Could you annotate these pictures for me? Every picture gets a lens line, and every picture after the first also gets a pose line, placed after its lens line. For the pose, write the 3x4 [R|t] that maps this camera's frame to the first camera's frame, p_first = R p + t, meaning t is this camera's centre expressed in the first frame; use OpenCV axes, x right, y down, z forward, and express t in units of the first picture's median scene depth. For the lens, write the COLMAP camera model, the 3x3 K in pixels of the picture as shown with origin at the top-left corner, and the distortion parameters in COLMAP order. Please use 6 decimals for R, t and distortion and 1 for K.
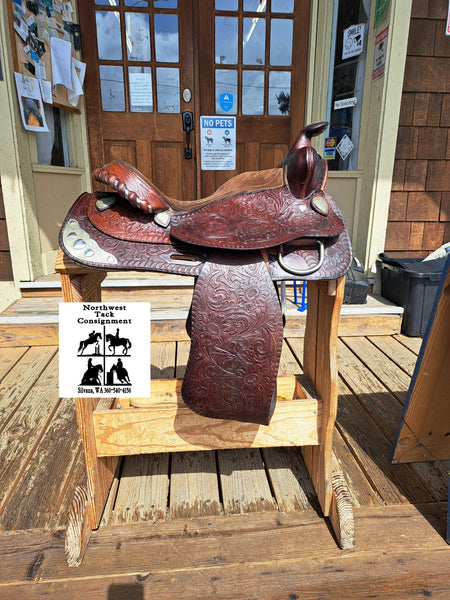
lens RADIAL K [[436.6, 0, 231.0], [0, 436.6, 305.7], [0, 0, 1]] dist [0.058138, -0.052883]
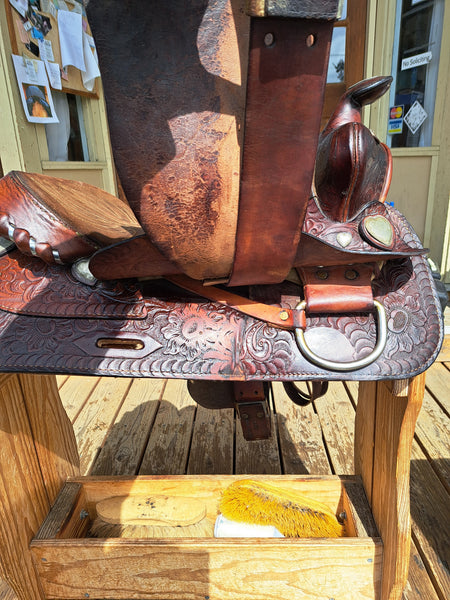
lens RADIAL K [[436.6, 0, 228.8], [0, 436.6, 312.5], [0, 0, 1]] dist [0.058138, -0.052883]
pose [[0.990697, -0.006327, -0.135940, 0.038623], [0.013496, 0.998562, 0.051876, -0.066451], [0.135417, -0.053228, 0.989358, 0.179434]]
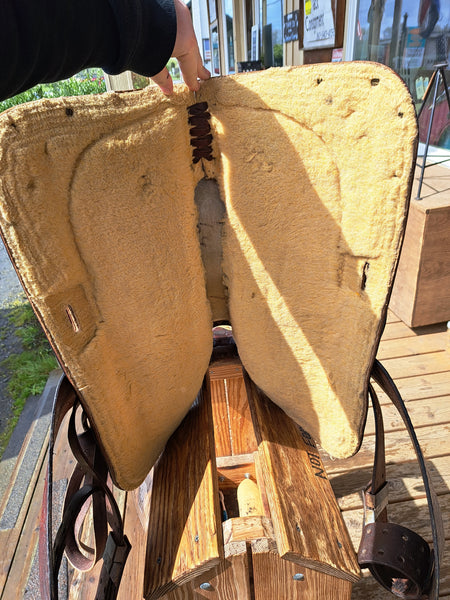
lens RADIAL K [[436.6, 0, 217.1], [0, 436.6, 305.2], [0, 0, 1]] dist [0.058138, -0.052883]
pose [[0.003653, 0.474099, -0.880464, 0.259782], [-0.198422, 0.863307, 0.464037, -0.321390], [0.980110, 0.173008, 0.097225, 0.388021]]
